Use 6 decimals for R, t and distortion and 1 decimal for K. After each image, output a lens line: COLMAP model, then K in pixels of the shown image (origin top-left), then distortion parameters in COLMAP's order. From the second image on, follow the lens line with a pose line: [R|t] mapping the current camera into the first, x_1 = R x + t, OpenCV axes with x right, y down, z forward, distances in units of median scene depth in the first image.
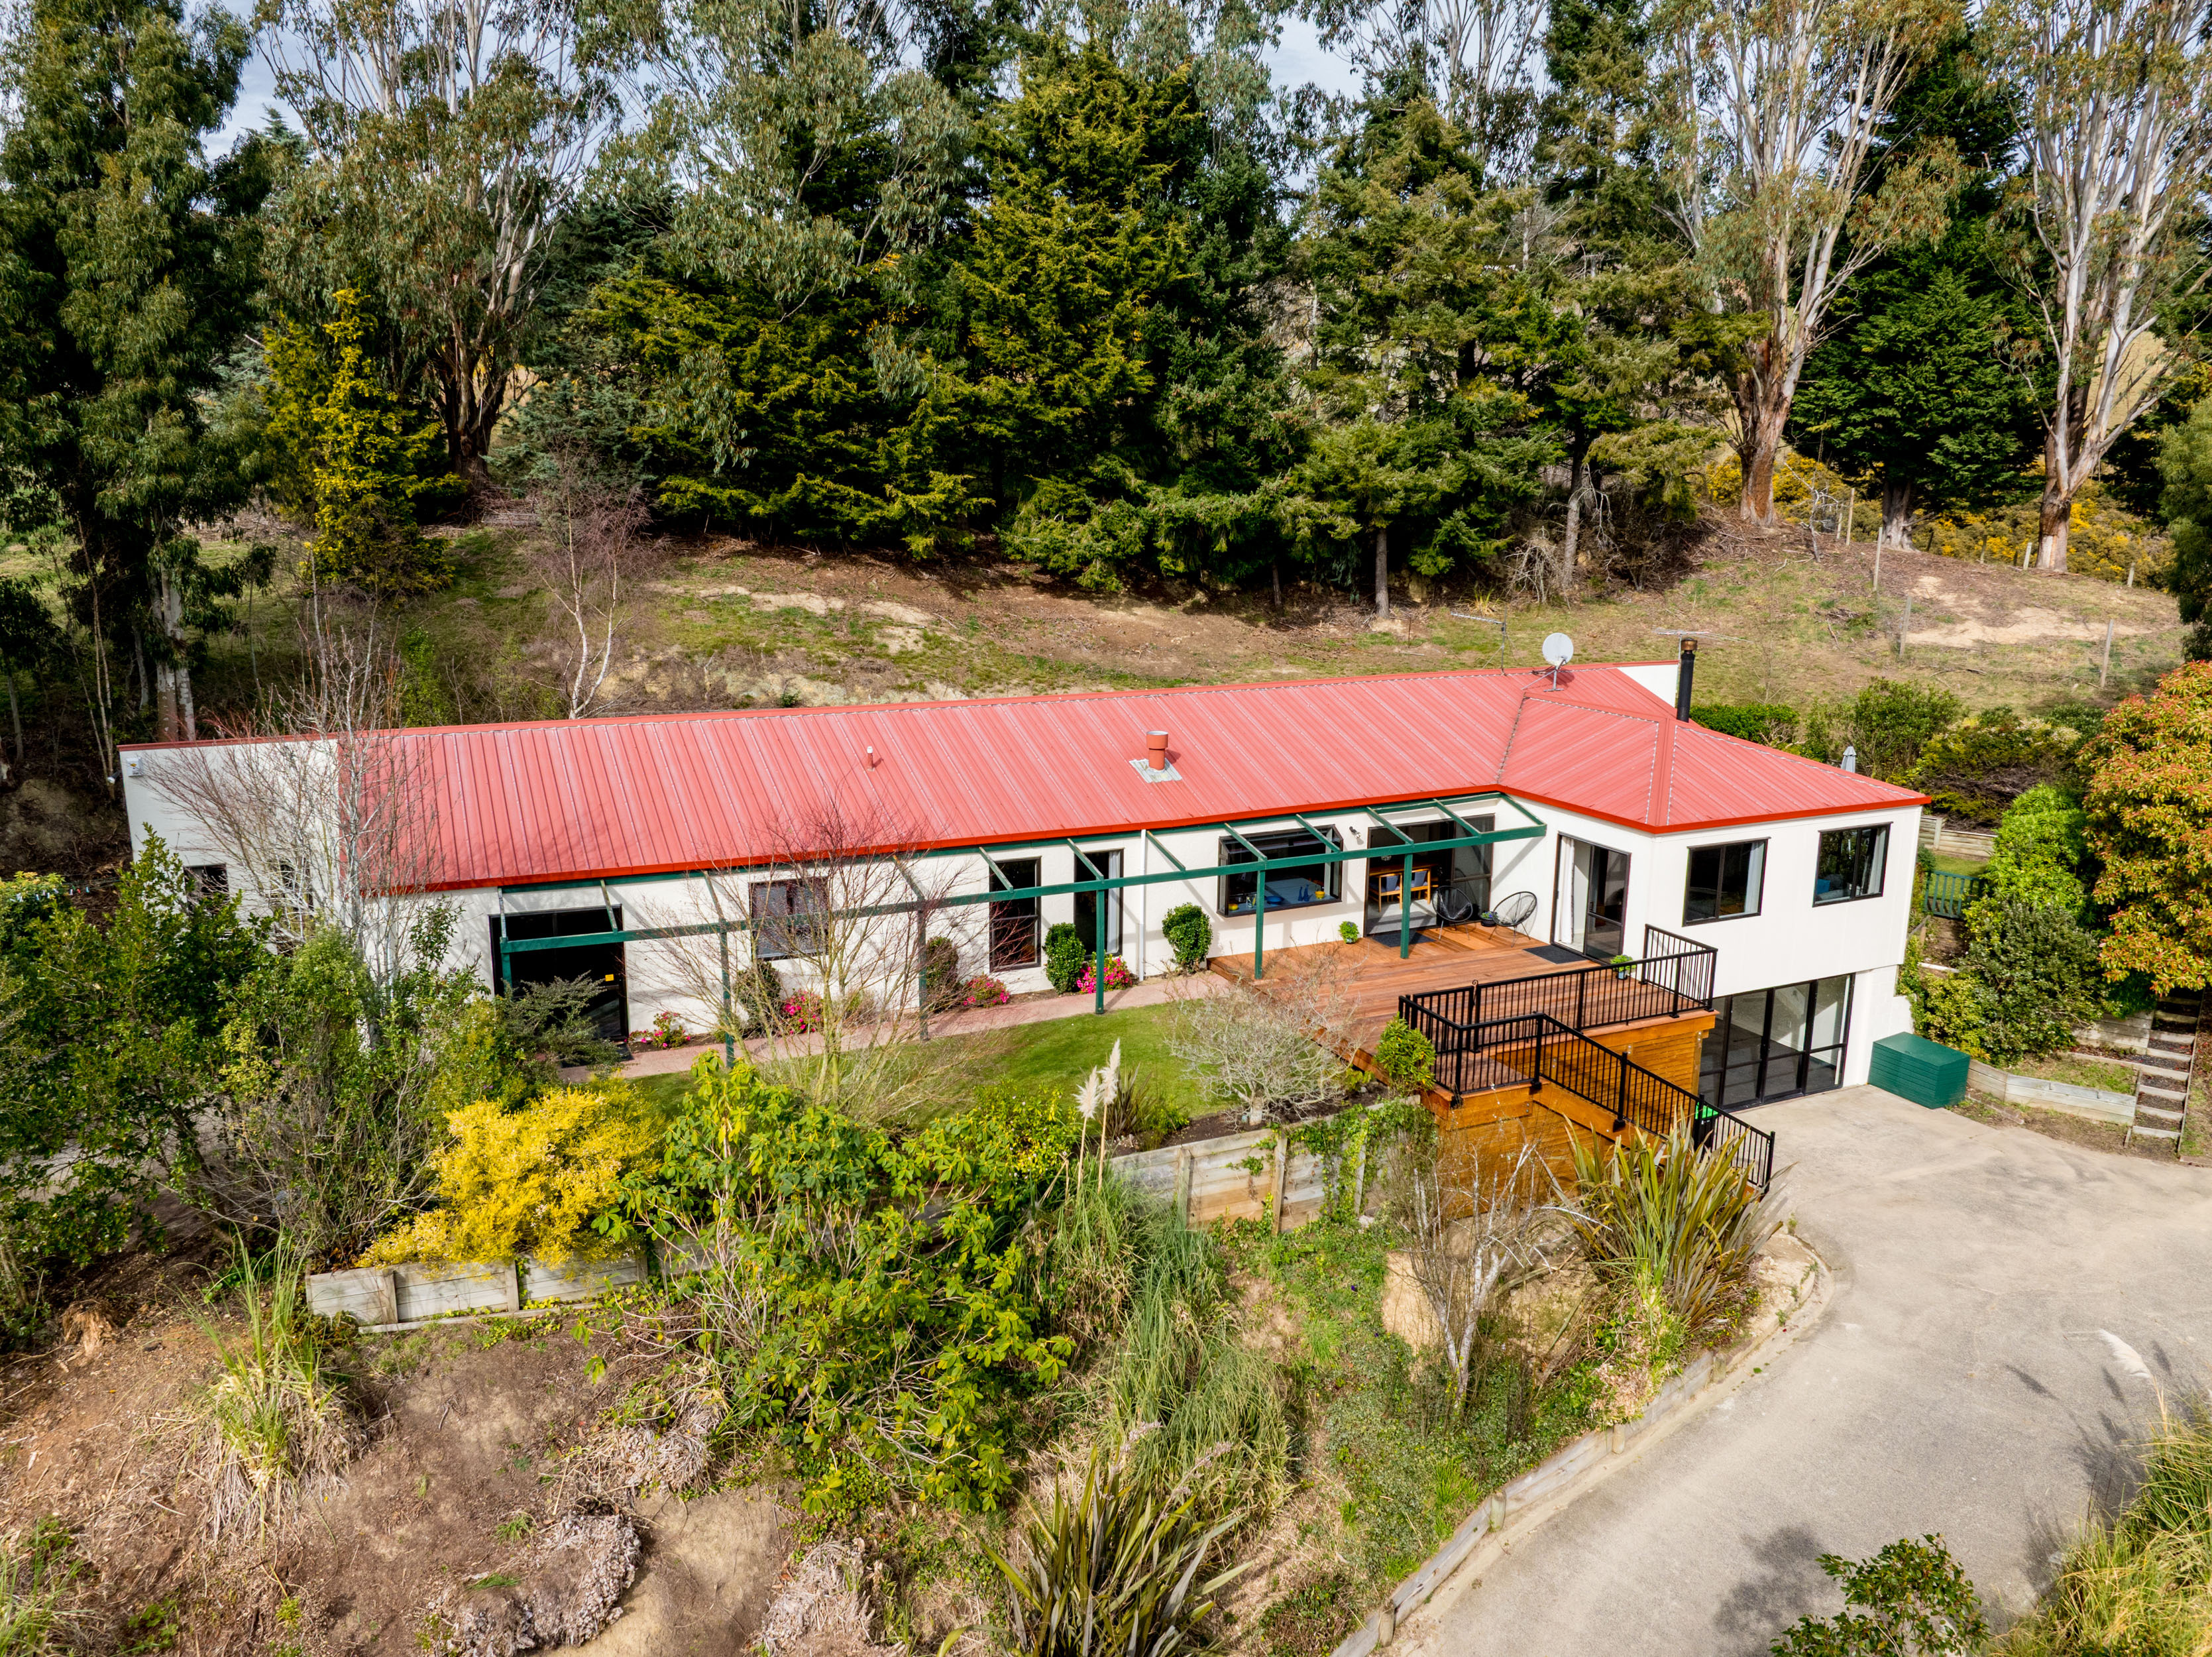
lens RADIAL K [[1550.2, 0, 1109.0], [0, 1550.2, 825.4], [0, 0, 1]] dist [-0.052298, 0.023688]
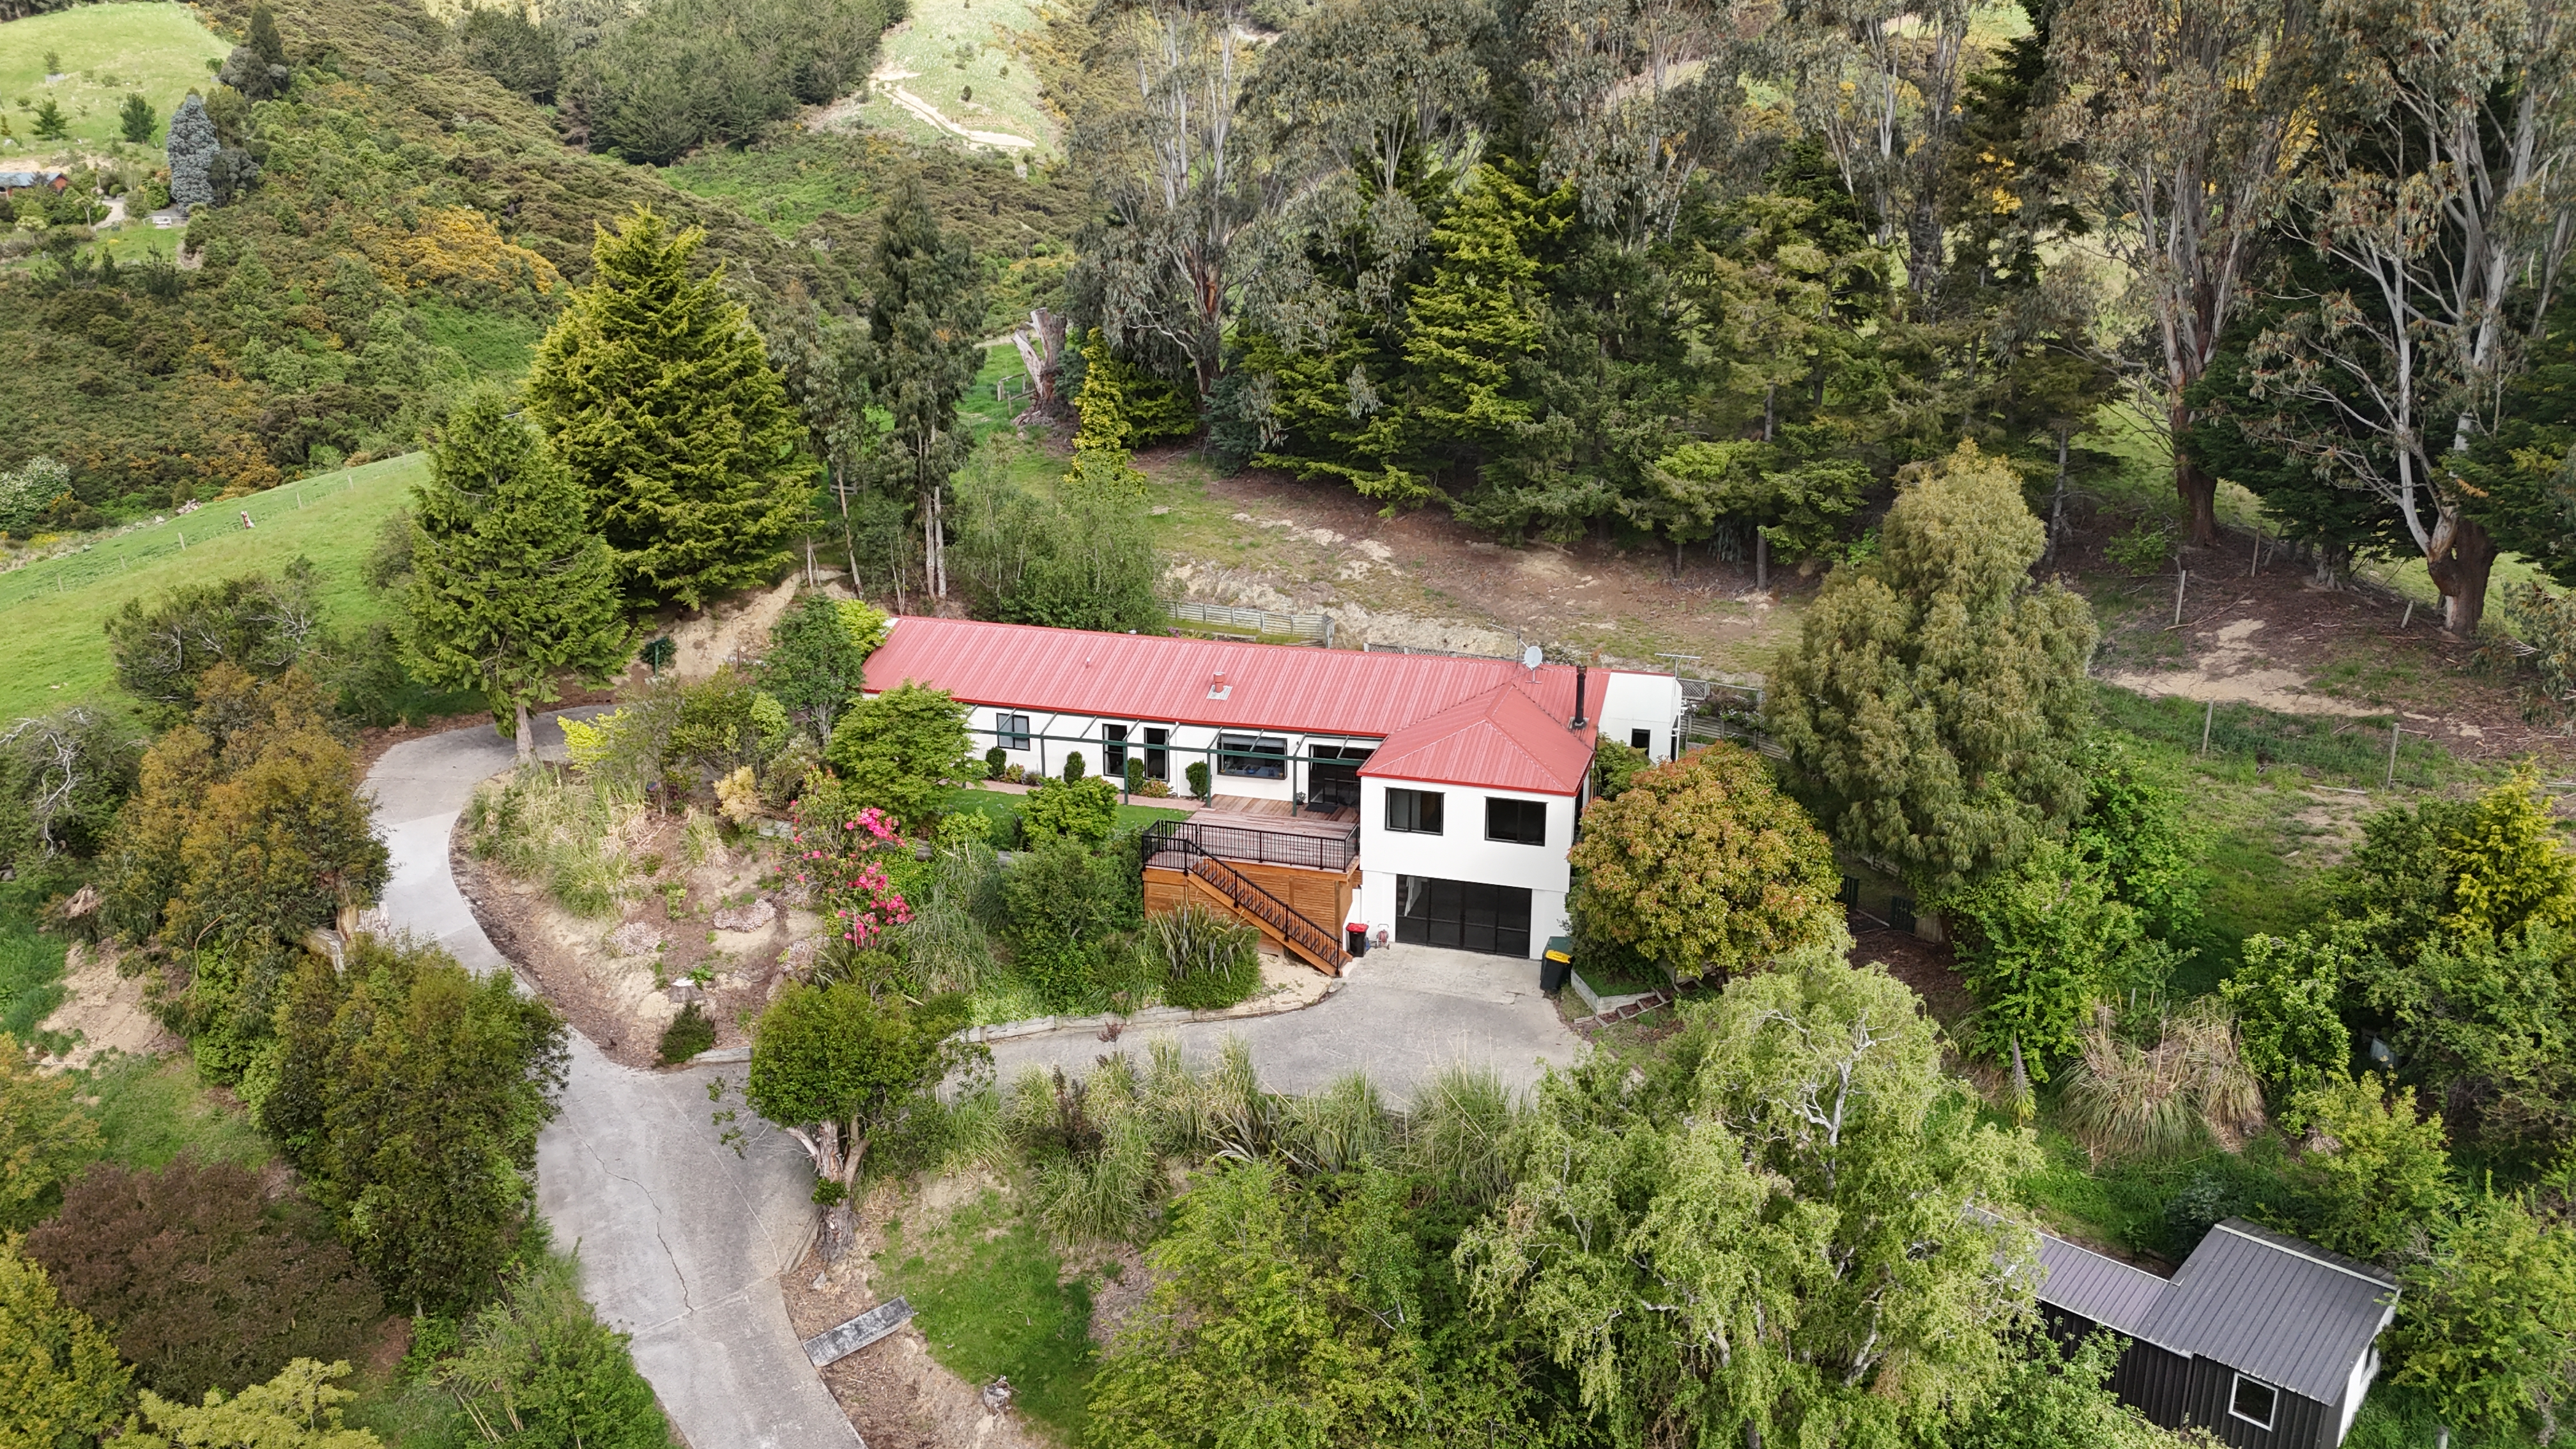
lens RADIAL K [[1864.1, 0, 1281.2], [0, 1864.1, 729.9], [0, 0, 1]] dist [0.067317, -0.055151]
pose [[0.756814, 0.188858, -0.625751, 1.494827], [-0.138350, 0.981942, 0.129032, -0.289880], [0.638820, -0.011081, 0.769276, -0.696591]]
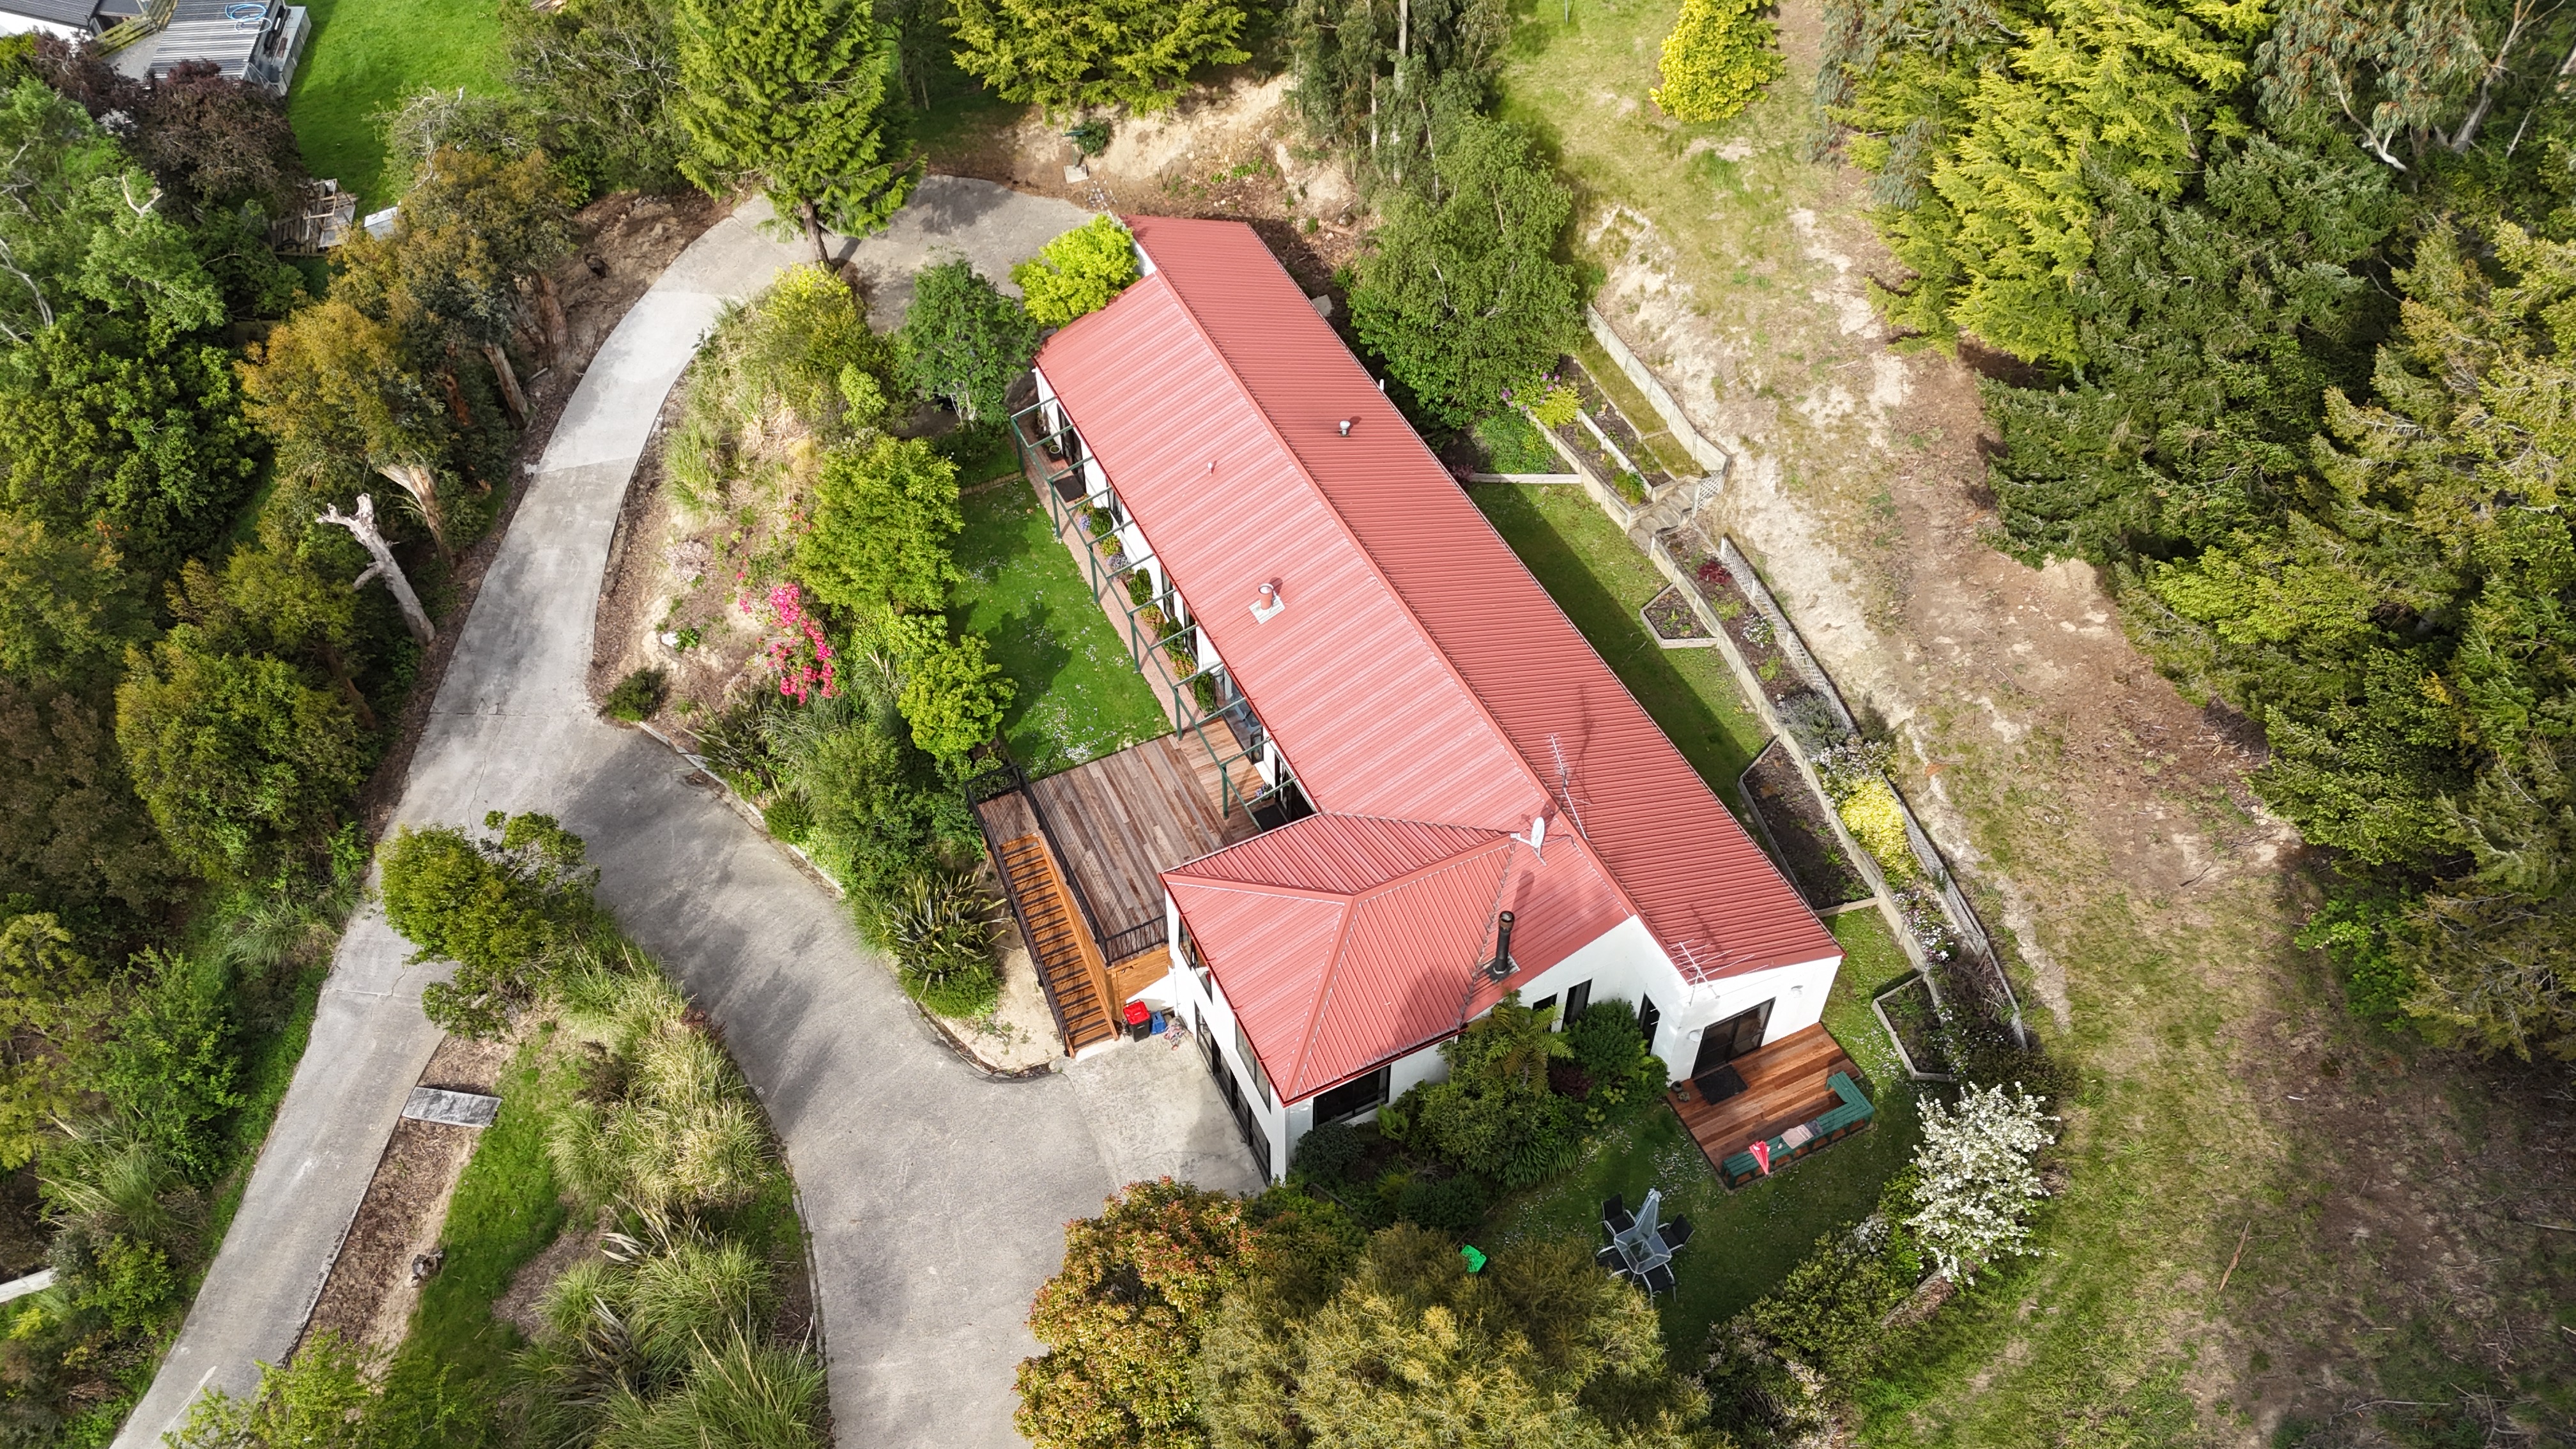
lens RADIAL K [[1864.1, 0, 1280.2], [0, 1864.1, 724.5], [0, 0, 1]] dist [0.067317, -0.055151]
pose [[0.023366, 0.742026, -0.669964, 1.235930], [-0.207894, 0.659103, 0.722747, -1.181285], [0.977872, 0.122394, 0.169663, 0.716864]]
